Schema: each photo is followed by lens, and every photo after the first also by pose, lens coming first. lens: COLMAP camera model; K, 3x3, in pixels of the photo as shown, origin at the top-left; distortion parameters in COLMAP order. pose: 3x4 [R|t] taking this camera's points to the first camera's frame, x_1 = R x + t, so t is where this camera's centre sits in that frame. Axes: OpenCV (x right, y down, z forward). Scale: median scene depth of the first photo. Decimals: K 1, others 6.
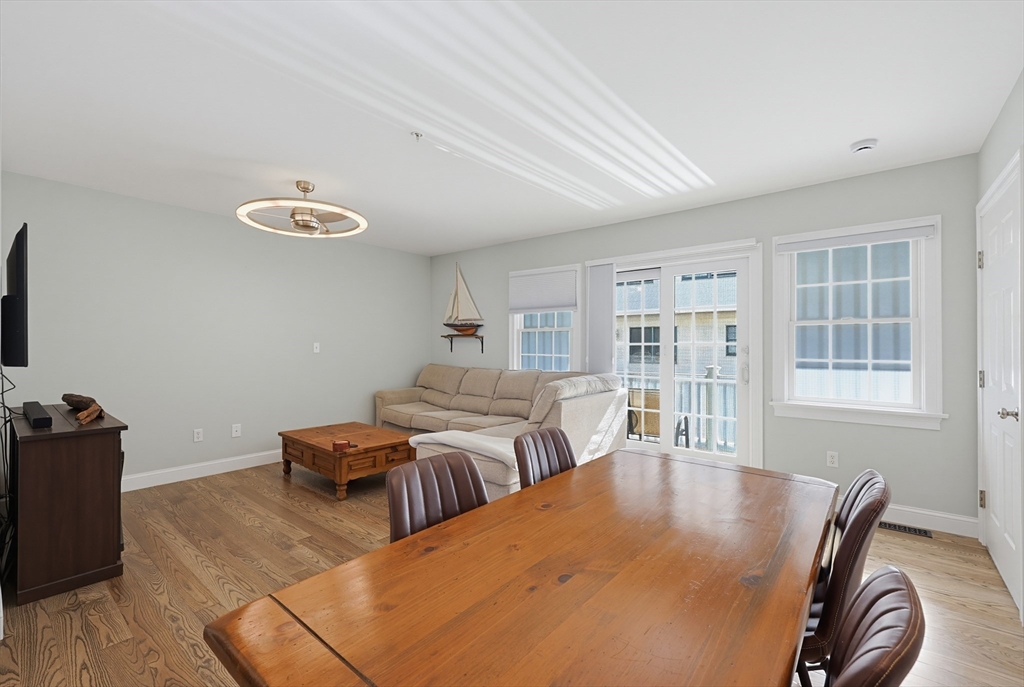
lens RADIAL K [[444.0, 0, 511.9], [0, 444.0, 343.5], [0, 0, 1]] dist [-0.002985, -0.000160]
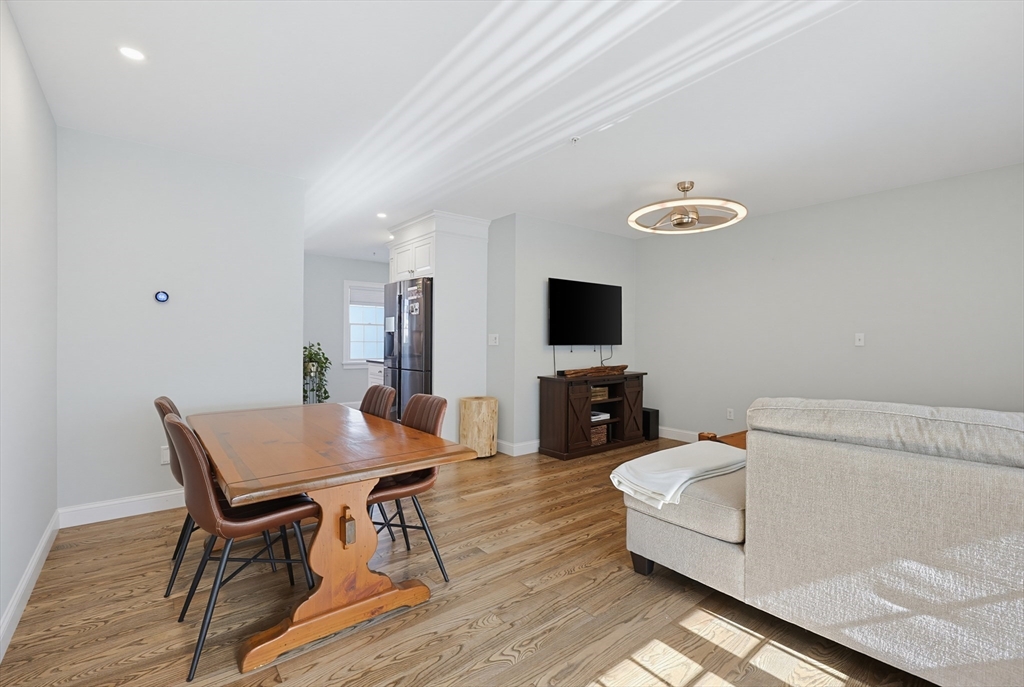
lens RADIAL K [[444.0, 0, 502.2], [0, 444.0, 342.3], [0, 0, 1]] dist [-0.002985, -0.000160]
pose [[-0.210833, -0.001908, -0.977520, 0.613184], [-0.003353, 0.999994, -0.001228, 0.023510], [0.977516, 0.003019, -0.210838, 0.722538]]
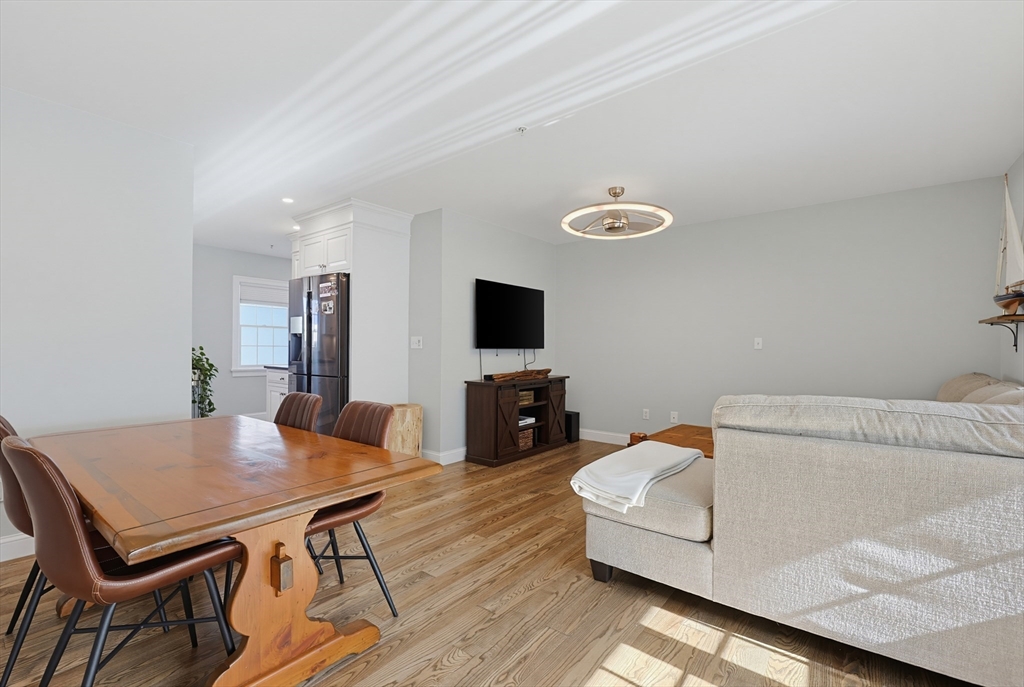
lens RADIAL K [[444.0, 0, 505.1], [0, 444.0, 349.0], [0, 0, 1]] dist [-0.002985, -0.000160]
pose [[0.013499, -0.001608, -0.999908, 0.566963], [-0.004703, 0.999988, -0.001672, 0.032940], [0.999898, 0.004725, 0.013491, 0.648546]]
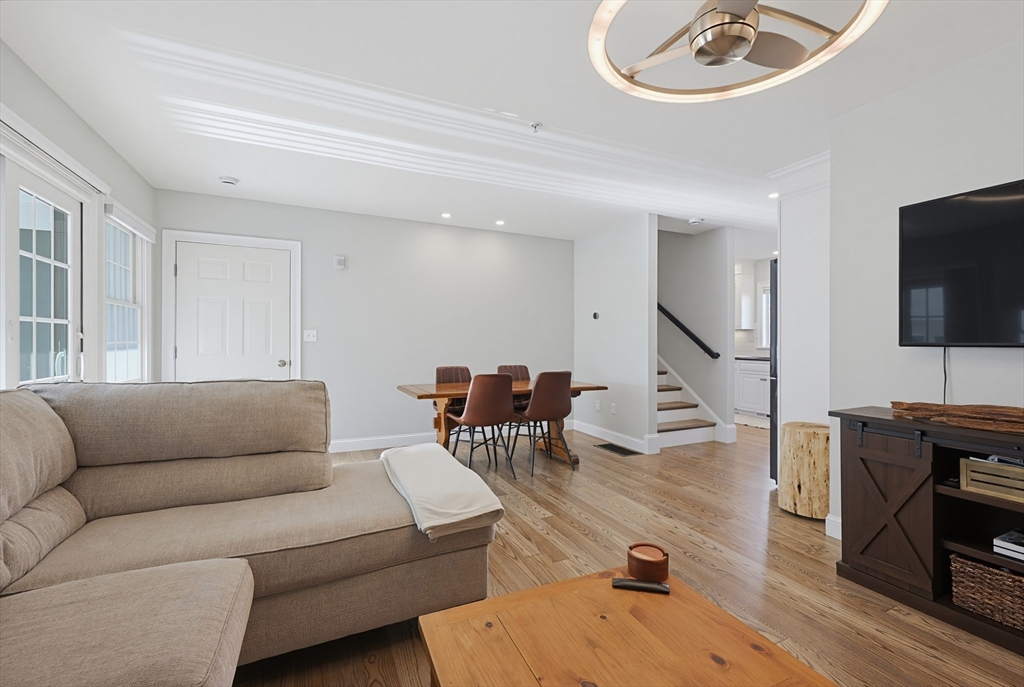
lens RADIAL K [[444.0, 0, 522.2], [0, 444.0, 342.2], [0, 0, 1]] dist [-0.002985, -0.000160]
pose [[-0.909482, -0.000524, 0.415743, -0.424759], [0.000158, 0.999999, 0.001606, 0.026092], [-0.415743, 0.001527, -0.909481, 1.337139]]
